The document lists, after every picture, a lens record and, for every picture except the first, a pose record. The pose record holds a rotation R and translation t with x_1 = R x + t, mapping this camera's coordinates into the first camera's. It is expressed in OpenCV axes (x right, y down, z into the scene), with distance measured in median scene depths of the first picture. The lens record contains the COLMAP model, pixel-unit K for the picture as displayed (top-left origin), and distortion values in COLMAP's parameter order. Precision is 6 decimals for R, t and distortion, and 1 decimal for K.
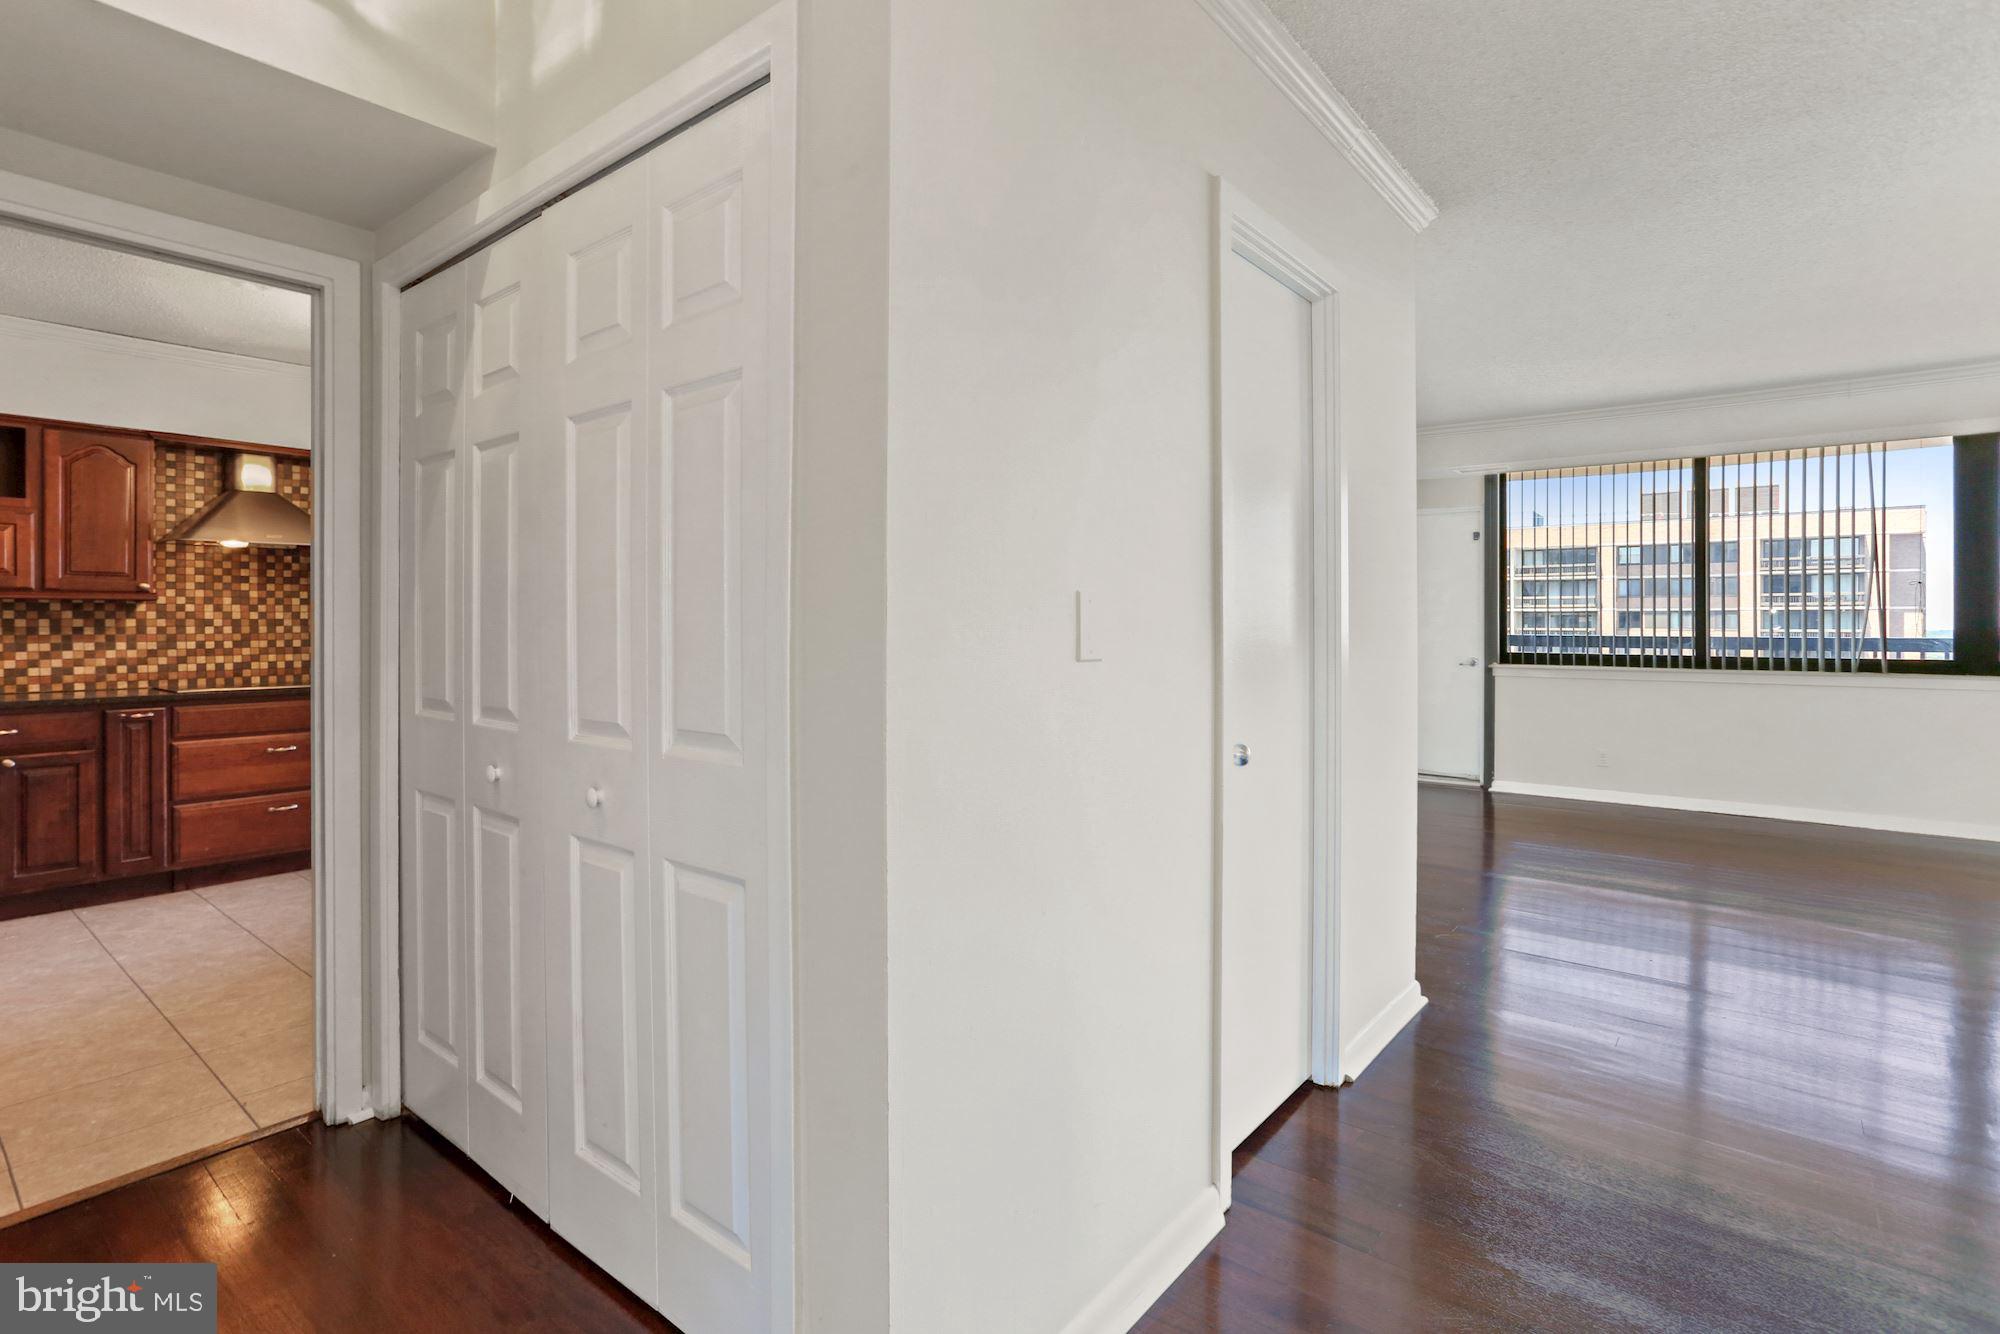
lens RADIAL K [[979.6, 0, 997.3], [0, 979.6, 625.5], [0, 0, 1]] dist [-0.032690, 0.021562]
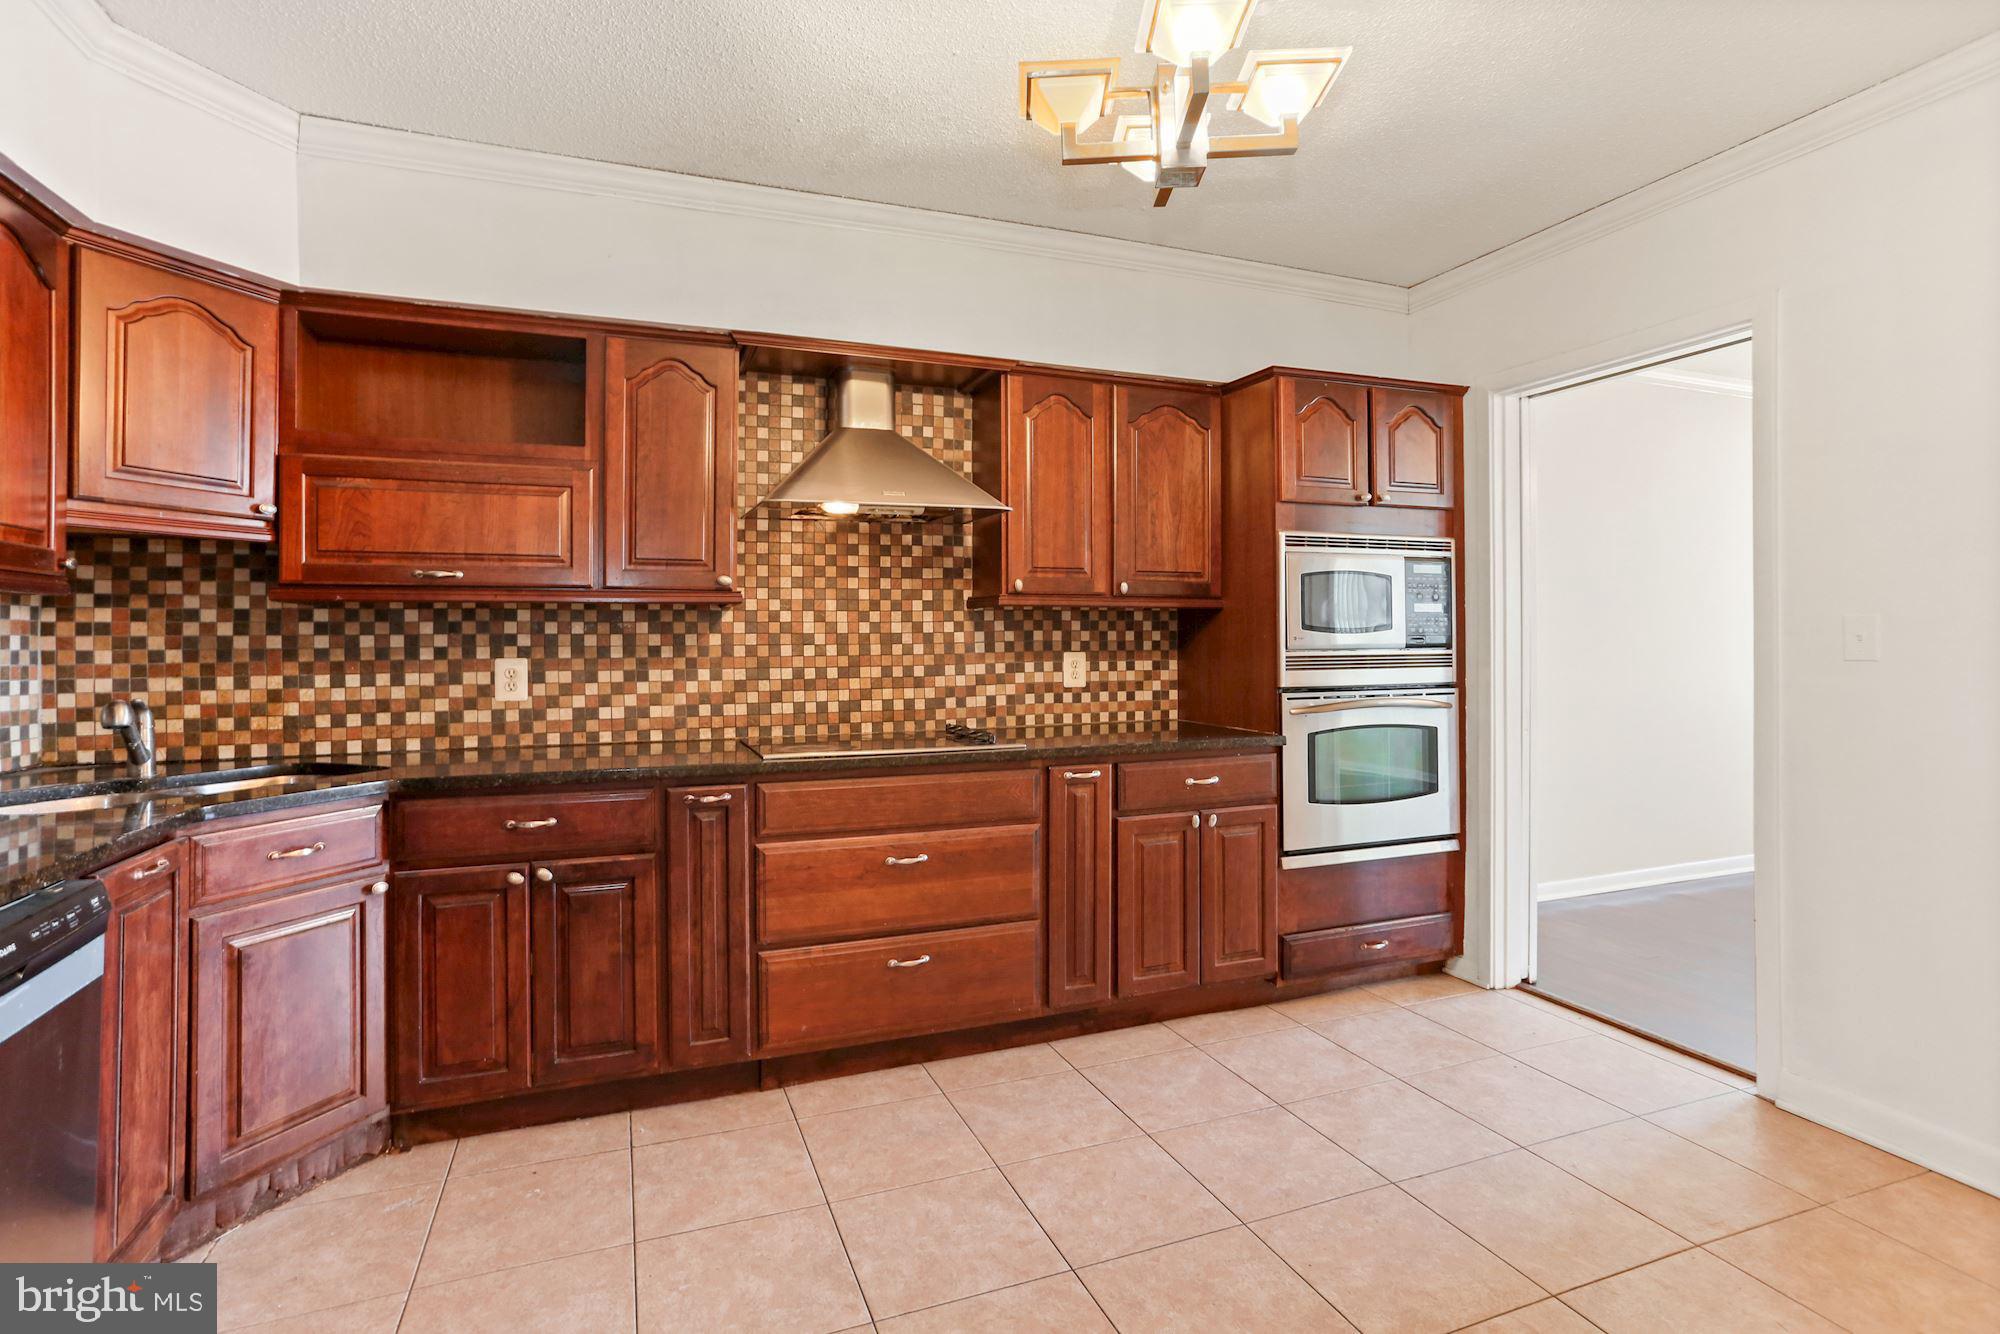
lens RADIAL K [[979.6, 0, 982.3], [0, 979.6, 630.1], [0, 0, 1]] dist [-0.032690, 0.021562]
pose [[0.867793, -0.007798, -0.496865, -0.395556], [0.002289, 0.999929, -0.011696, -0.001139], [0.496921, 0.009013, 0.867749, 0.498181]]
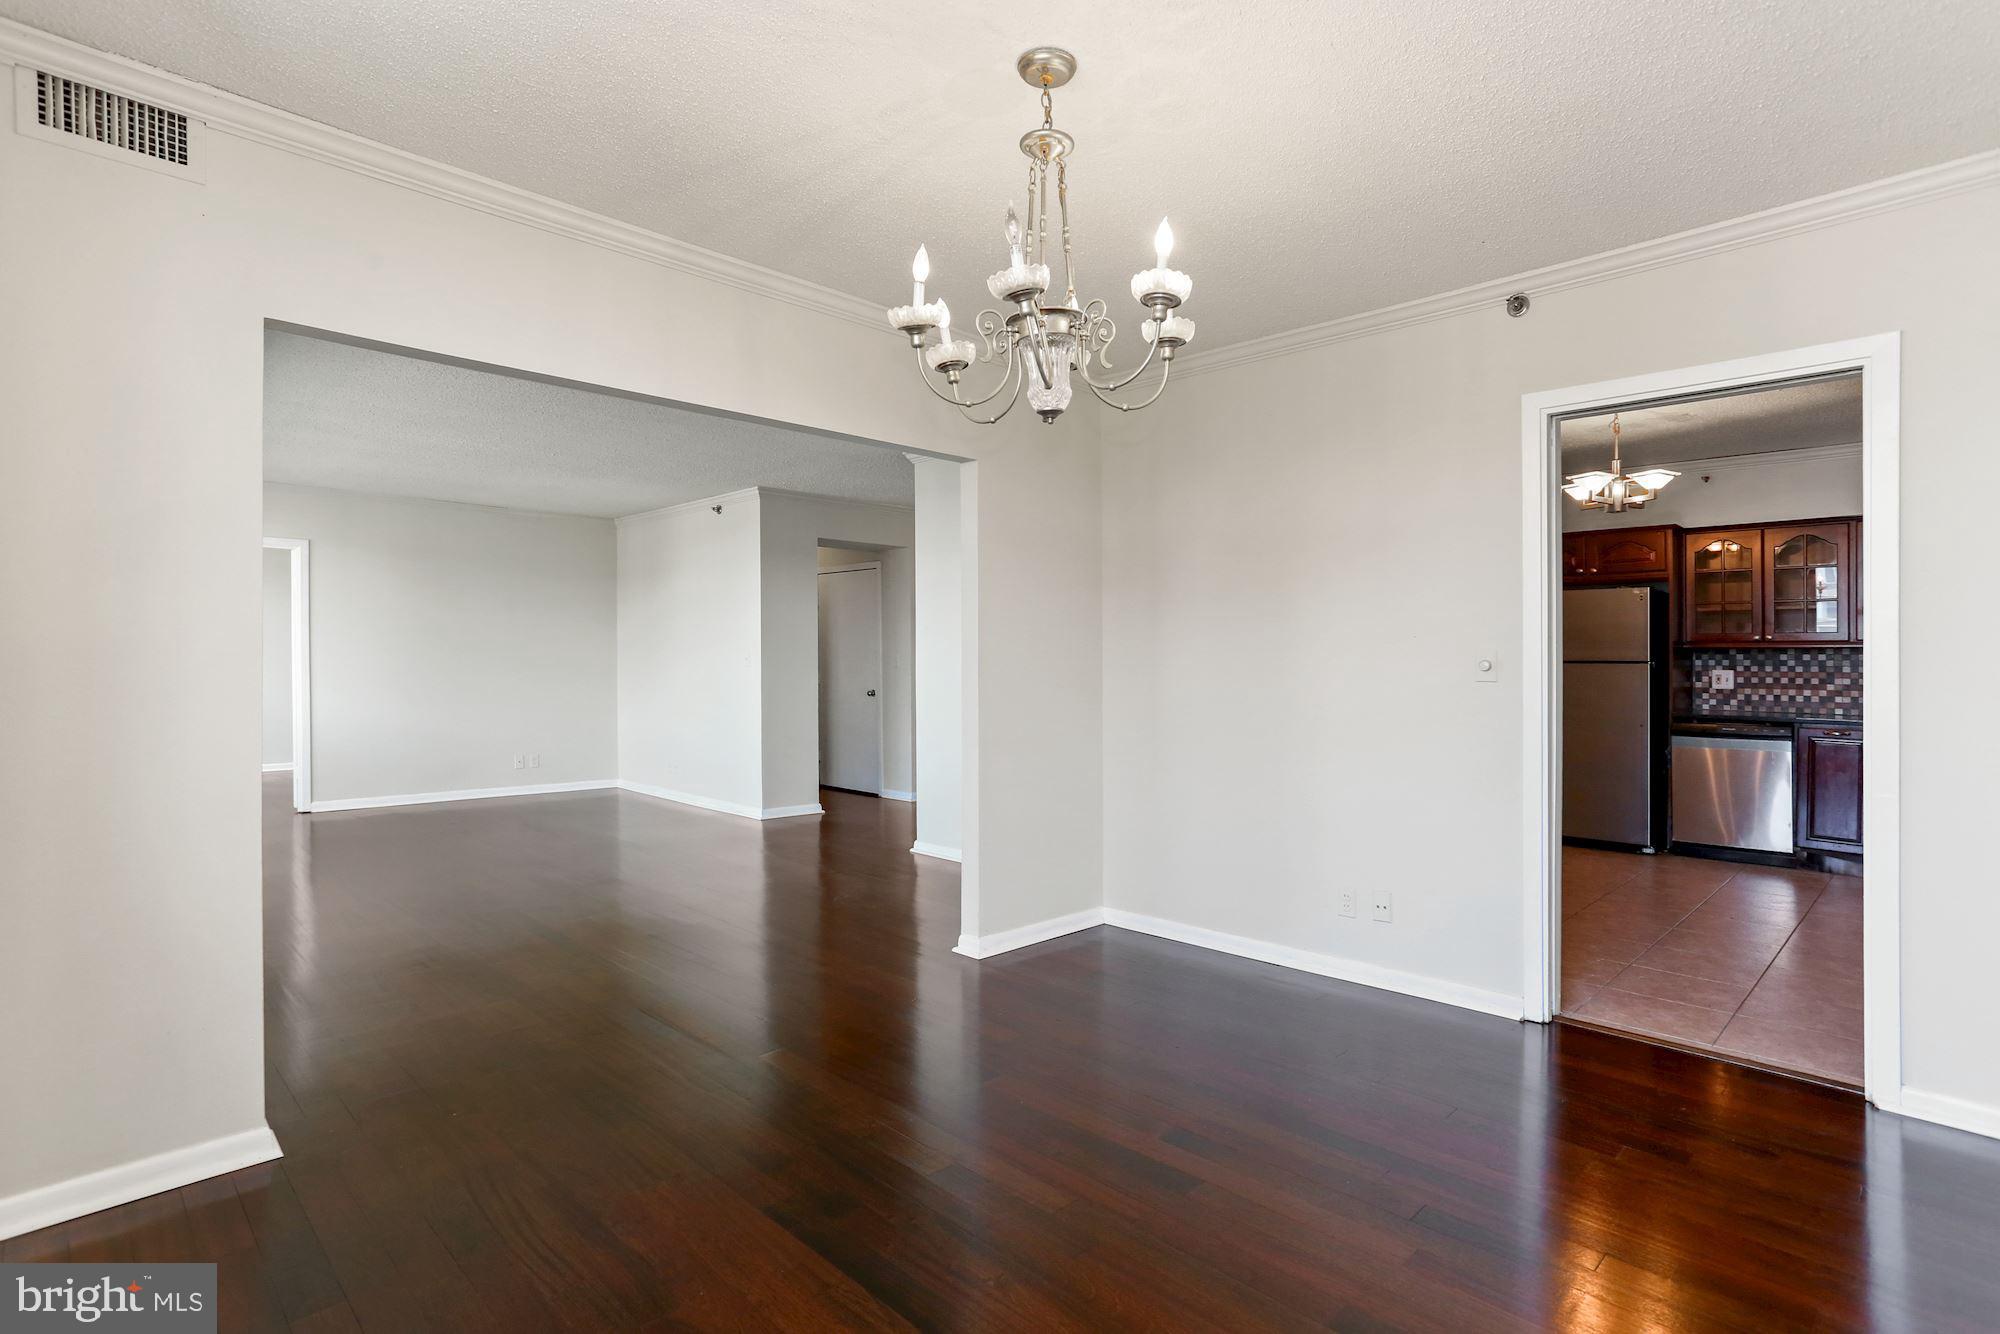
lens RADIAL K [[979.6, 0, 987.2], [0, 979.6, 650.3], [0, 0, 1]] dist [-0.032690, 0.021562]
pose [[-0.993461, -0.005458, 0.114039, 0.034463], [-0.005911, 0.999976, -0.003634, -0.006731], [-0.114017, -0.004284, -0.993470, 1.905745]]
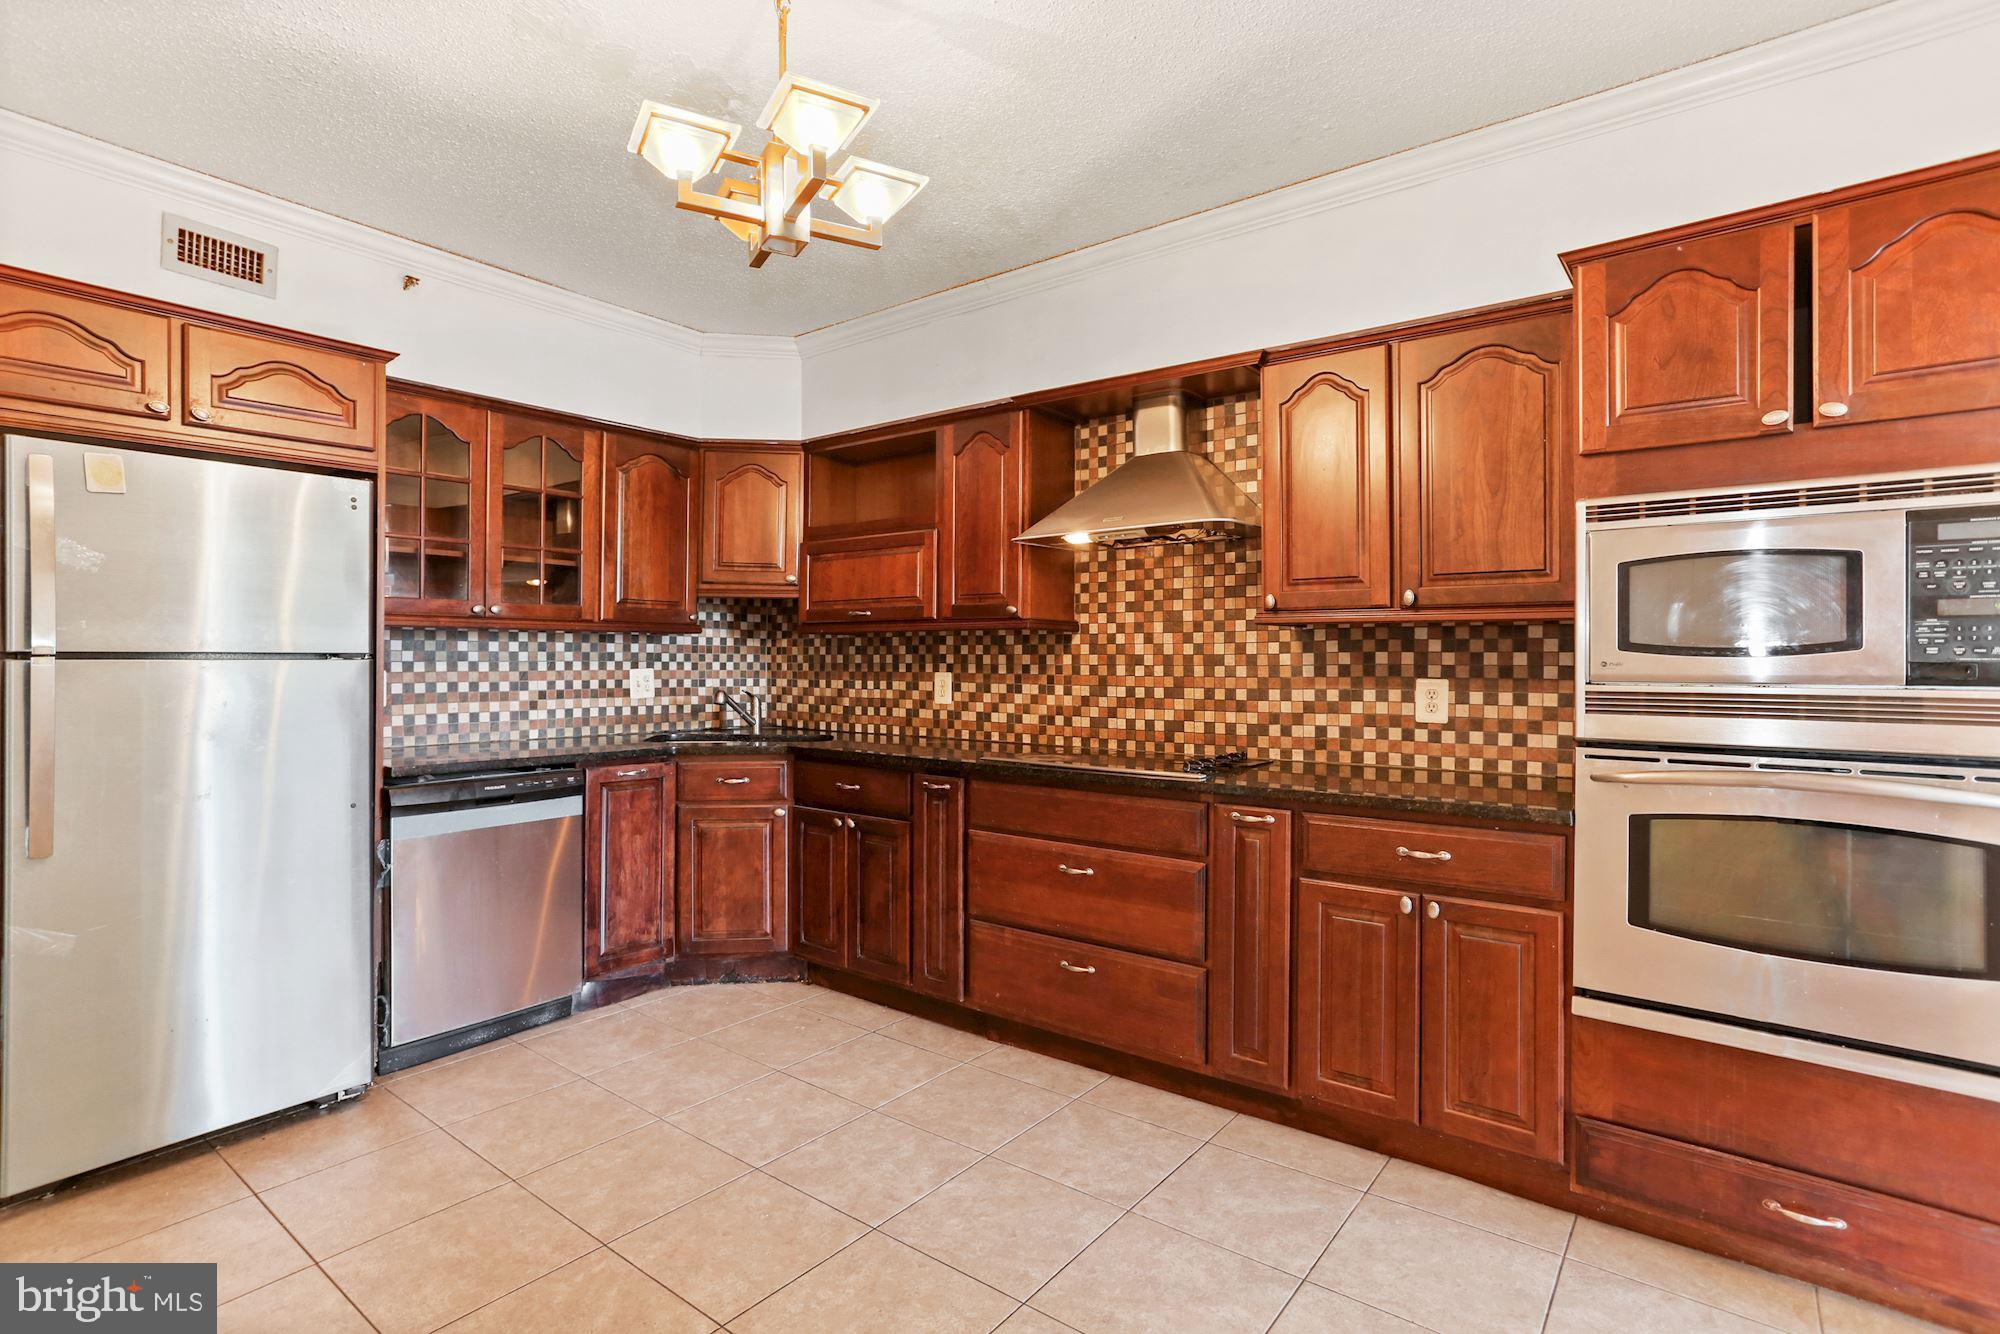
lens RADIAL K [[979.6, 0, 992.2], [0, 979.6, 656.6], [0, 0, 1]] dist [-0.032690, 0.021562]
pose [[0.024812, -0.004014, -0.999684, -0.125717], [-0.009919, 0.999942, -0.004261, -0.001398], [0.999643, 0.010022, 0.024771, 0.895946]]
